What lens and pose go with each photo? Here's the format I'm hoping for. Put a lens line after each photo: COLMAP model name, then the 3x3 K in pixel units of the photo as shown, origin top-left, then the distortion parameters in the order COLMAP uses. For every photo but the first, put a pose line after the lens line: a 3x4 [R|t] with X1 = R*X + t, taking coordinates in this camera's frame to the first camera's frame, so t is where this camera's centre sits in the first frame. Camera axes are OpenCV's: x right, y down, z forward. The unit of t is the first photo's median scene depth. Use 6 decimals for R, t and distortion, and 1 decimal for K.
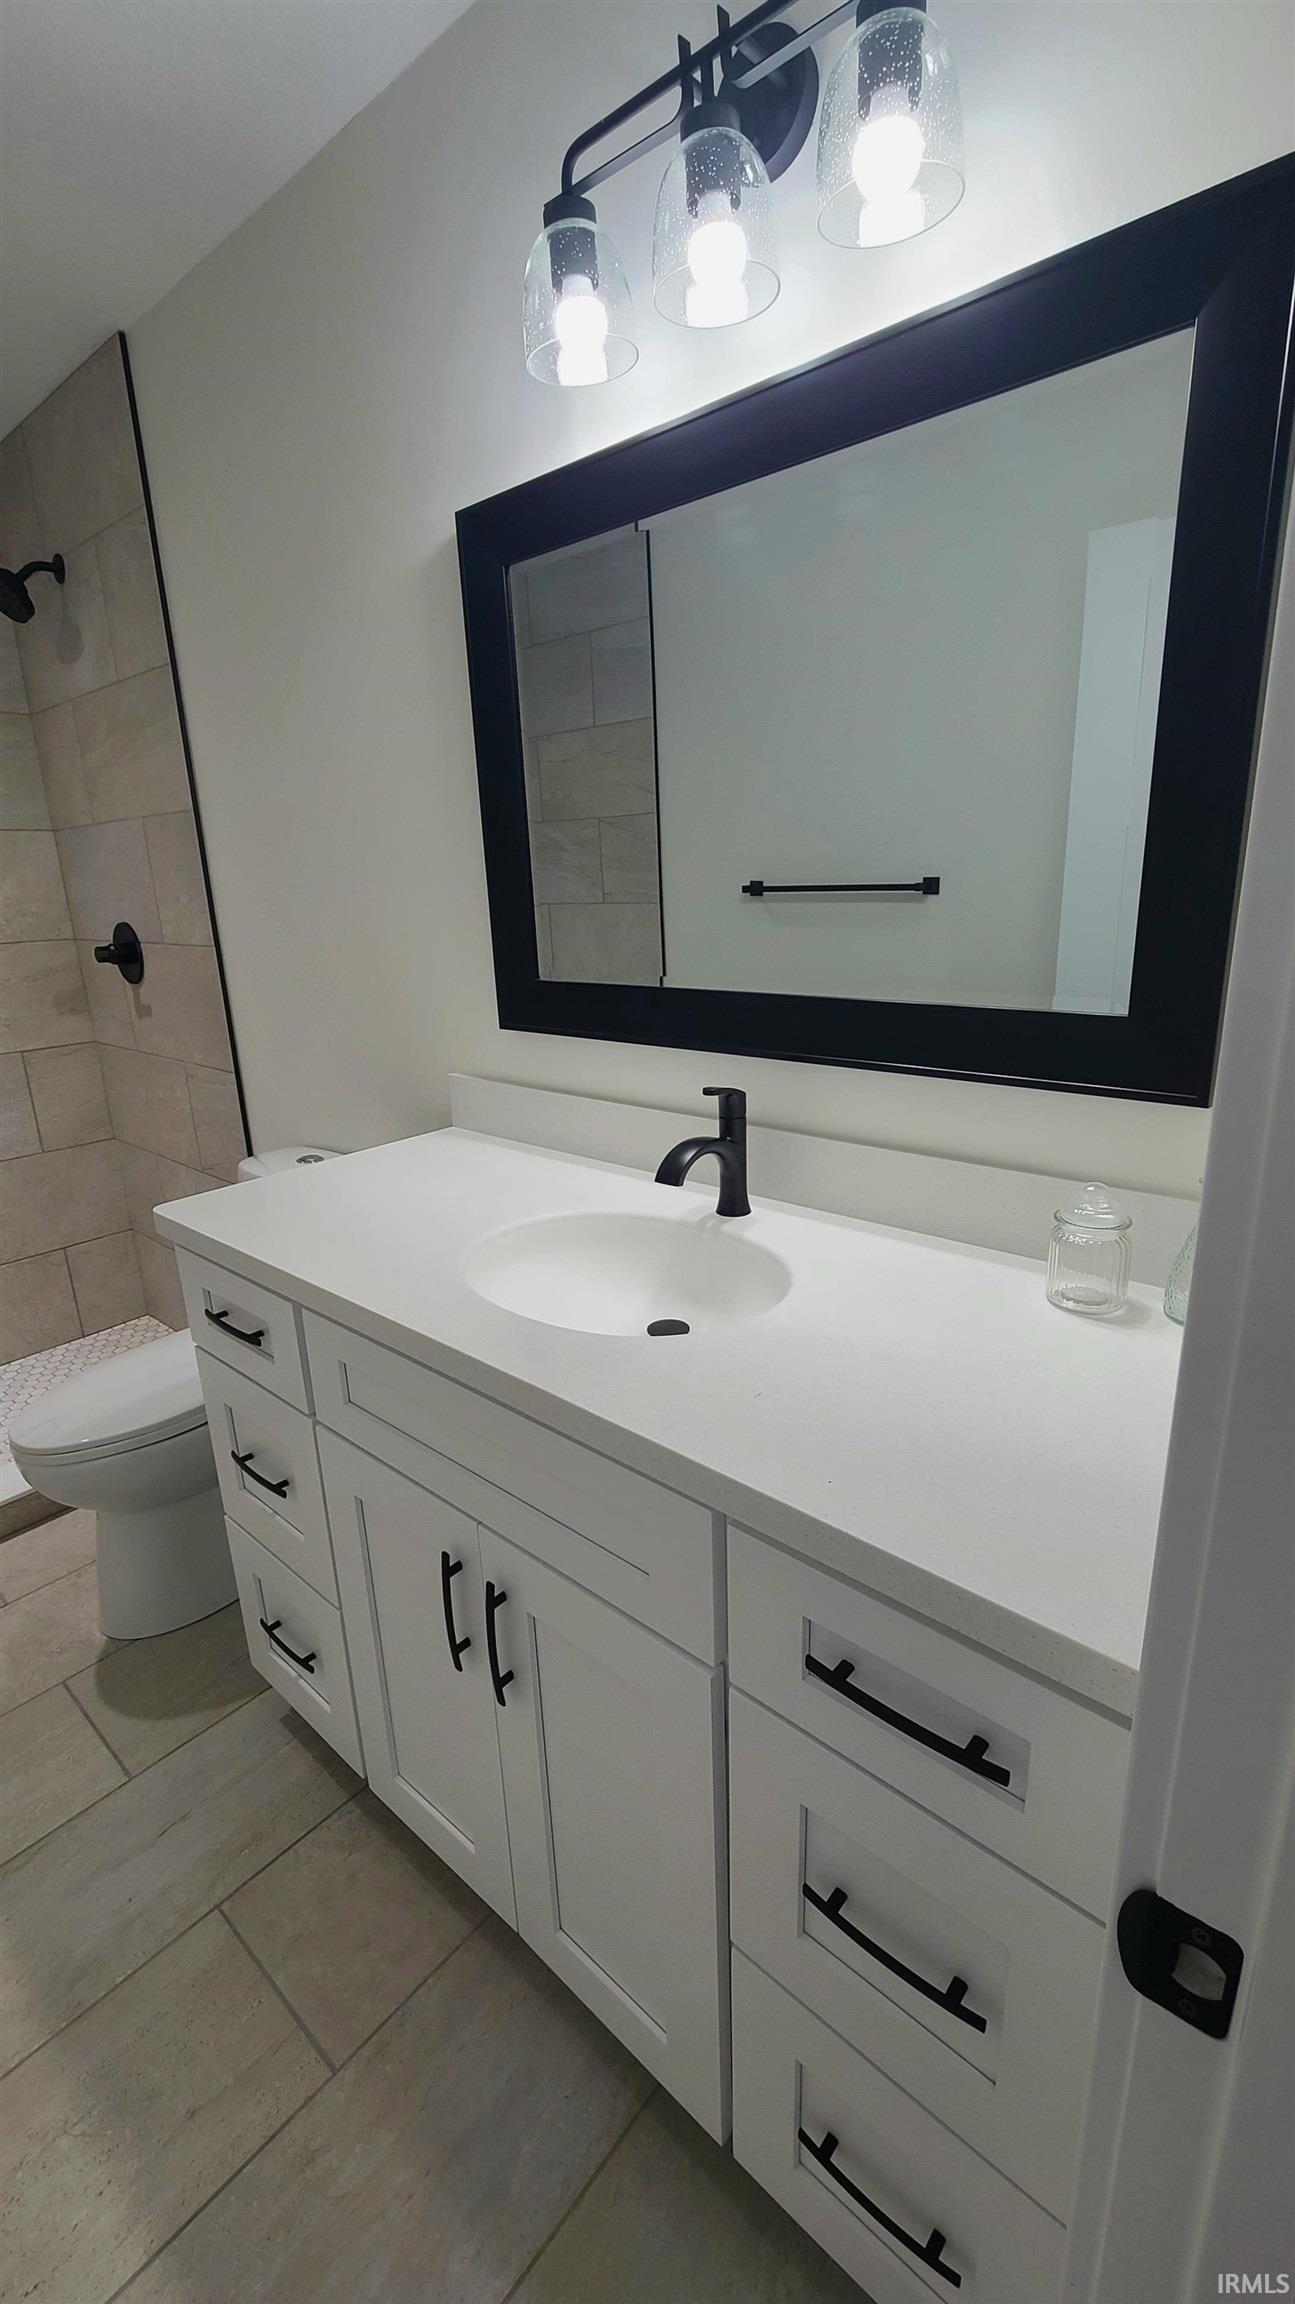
lens RADIAL K [[973.3, 0, 647.5], [0, 973.3, 1152.0], [0, 0, 1]] dist [0.002926, -0.000524]
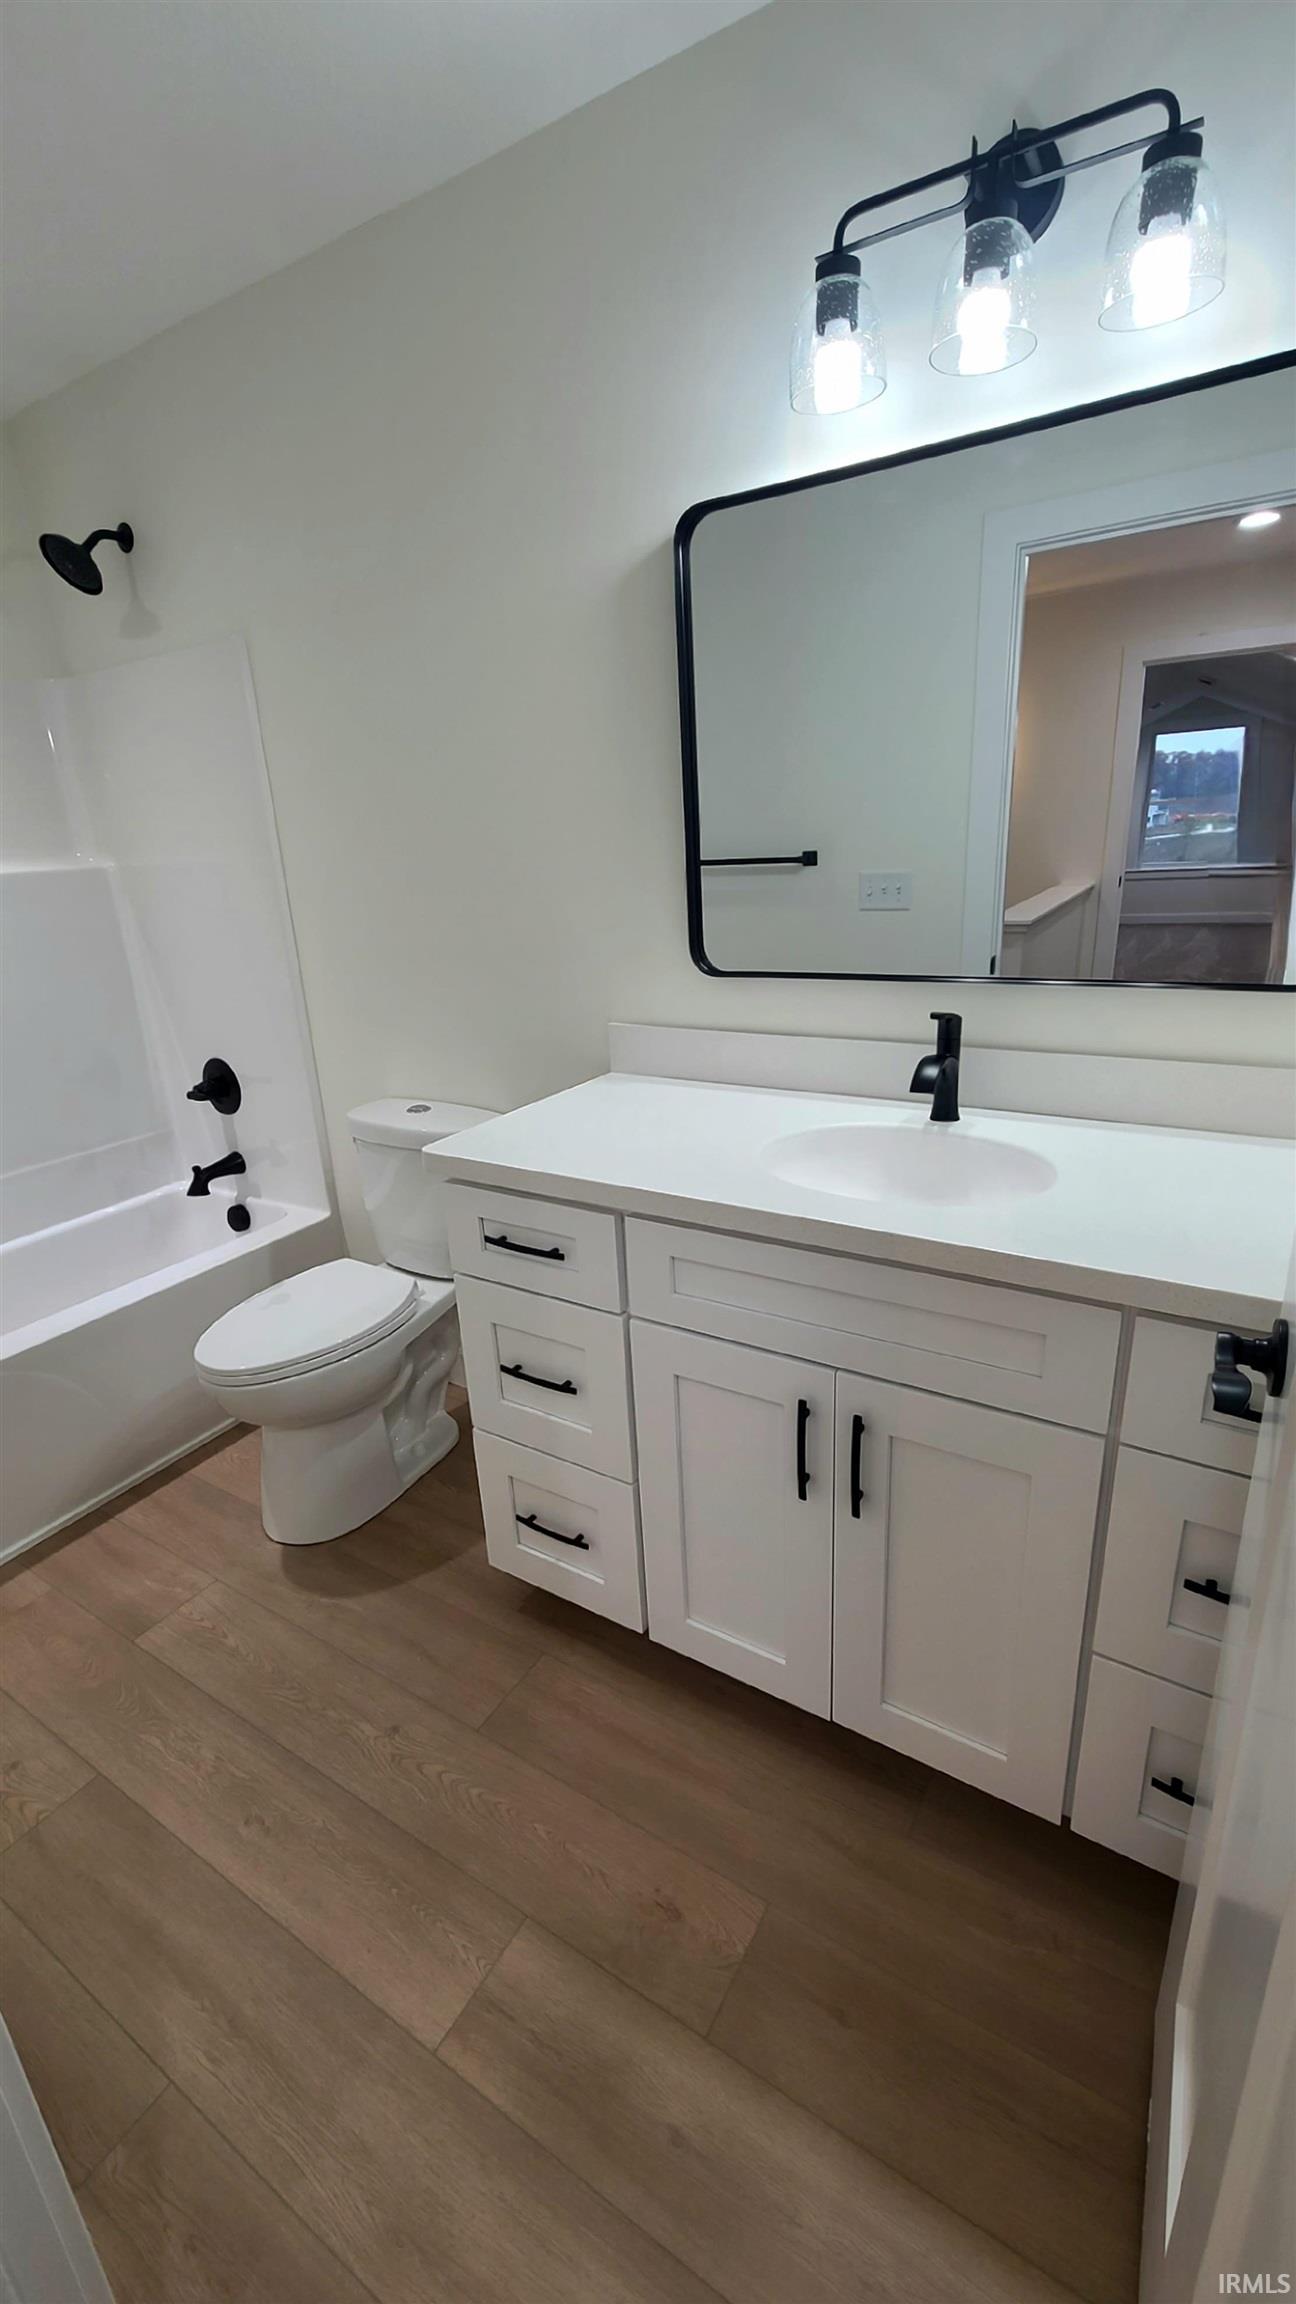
lens RADIAL K [[955.2, 0, 648.0], [0, 955.2, 1152.0], [0, 0, 1]] dist [0.010340, 0.000309]
pose [[0.986247, -0.058453, 0.154594, -0.330140], [0.054434, 0.998063, 0.030106, 0.033419], [-0.156054, -0.021277, 0.987519, -0.082885]]
